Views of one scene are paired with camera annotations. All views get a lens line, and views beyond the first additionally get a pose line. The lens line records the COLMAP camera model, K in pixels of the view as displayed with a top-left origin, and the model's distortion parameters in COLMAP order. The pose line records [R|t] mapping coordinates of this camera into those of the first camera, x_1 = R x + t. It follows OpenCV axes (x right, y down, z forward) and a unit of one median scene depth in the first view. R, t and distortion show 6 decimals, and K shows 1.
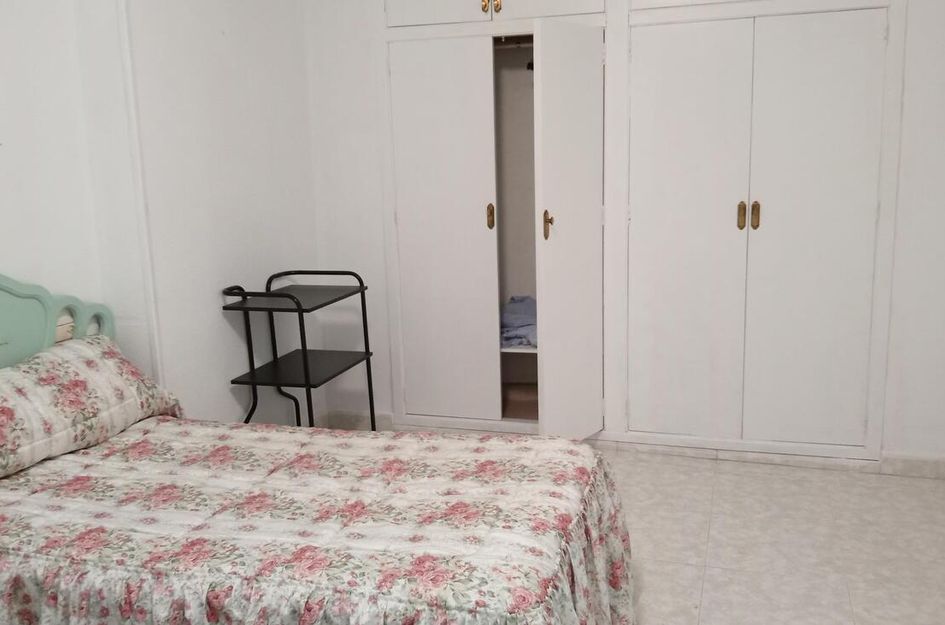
lens RADIAL K [[891.8, 0, 472.5], [0, 891.8, 312.5], [0, 0, 1]] dist [0.127479, -0.275968]
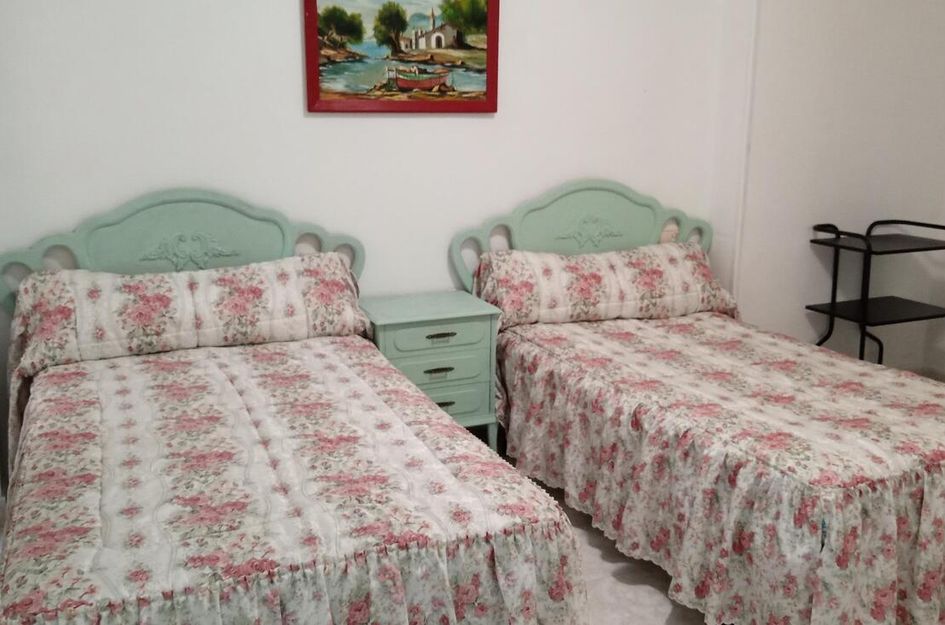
lens RADIAL K [[891.8, 0, 472.5], [0, 891.8, 312.5], [0, 0, 1]] dist [0.127479, -0.275968]
pose [[0.663089, 0.202659, -0.720585, 0.367225], [-0.166341, 0.978477, 0.122121, 0.019773], [0.729825, 0.038885, 0.682527, -0.119464]]
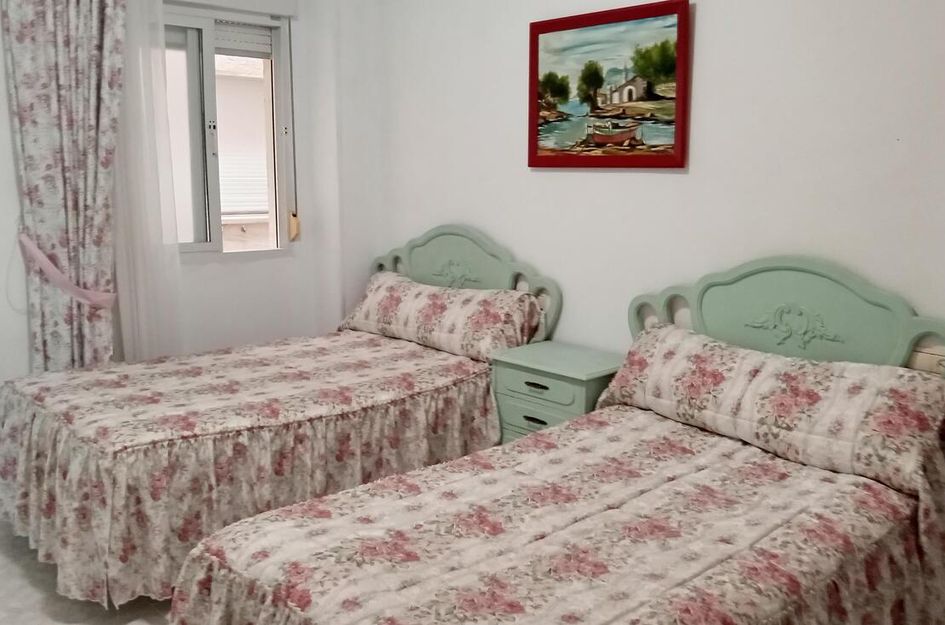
lens RADIAL K [[891.8, 0, 472.5], [0, 891.8, 312.5], [0, 0, 1]] dist [0.127479, -0.275968]
pose [[-0.501552, 0.165109, -0.849226, 0.527718], [-0.161048, 0.946642, 0.279164, -0.210937], [0.850005, 0.276781, -0.448200, 1.107546]]
